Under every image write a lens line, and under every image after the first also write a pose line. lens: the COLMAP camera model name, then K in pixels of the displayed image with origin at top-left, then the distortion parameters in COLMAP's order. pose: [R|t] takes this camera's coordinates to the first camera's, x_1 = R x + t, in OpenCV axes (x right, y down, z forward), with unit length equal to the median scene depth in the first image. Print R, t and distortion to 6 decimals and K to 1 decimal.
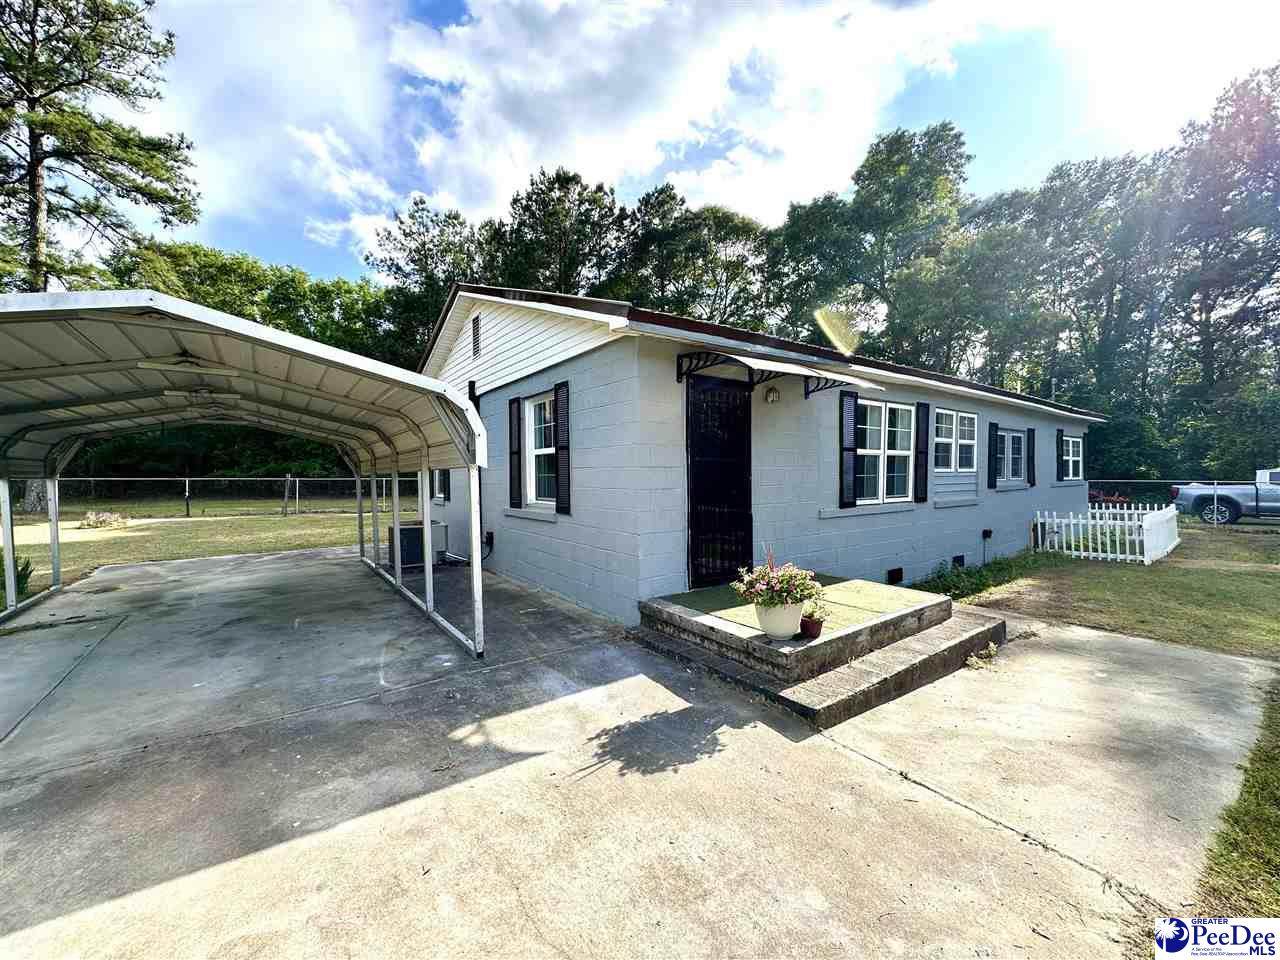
lens RADIAL K [[519.2, 0, 640.0], [0, 519.2, 480.0], [0, 0, 1]] dist [-0.000390, 0.000414]
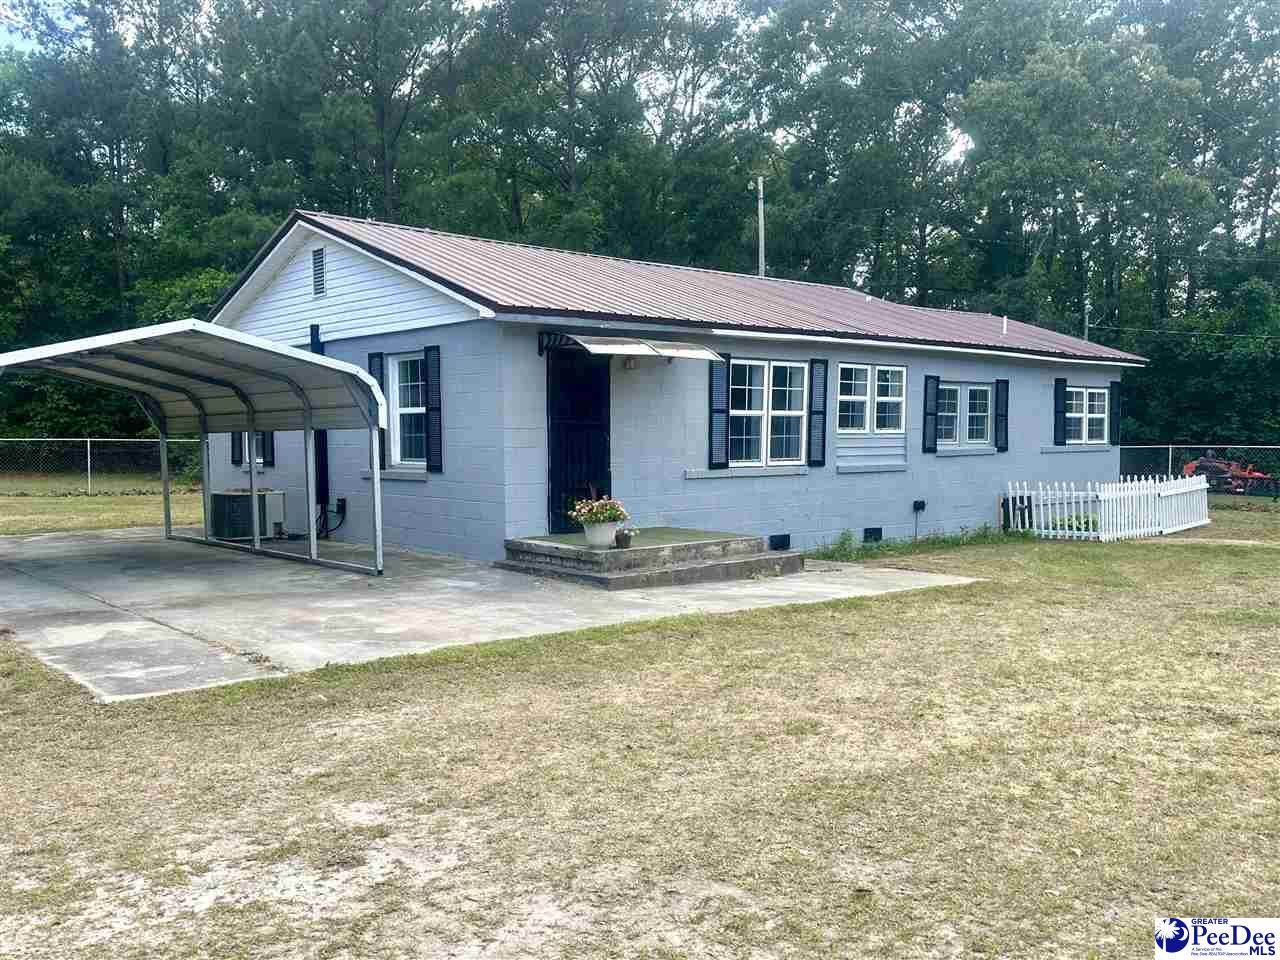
lens RADIAL K [[1118.9, 0, 645.0], [0, 1118.9, 507.6], [0, 0, 1]] dist [0.064676, -0.003183]
pose [[0.995621, -0.001781, 0.093466, 0.047051], [-0.003266, 0.998546, 0.053809, 0.009848], [-0.093426, -0.053879, 0.994167, -0.974221]]
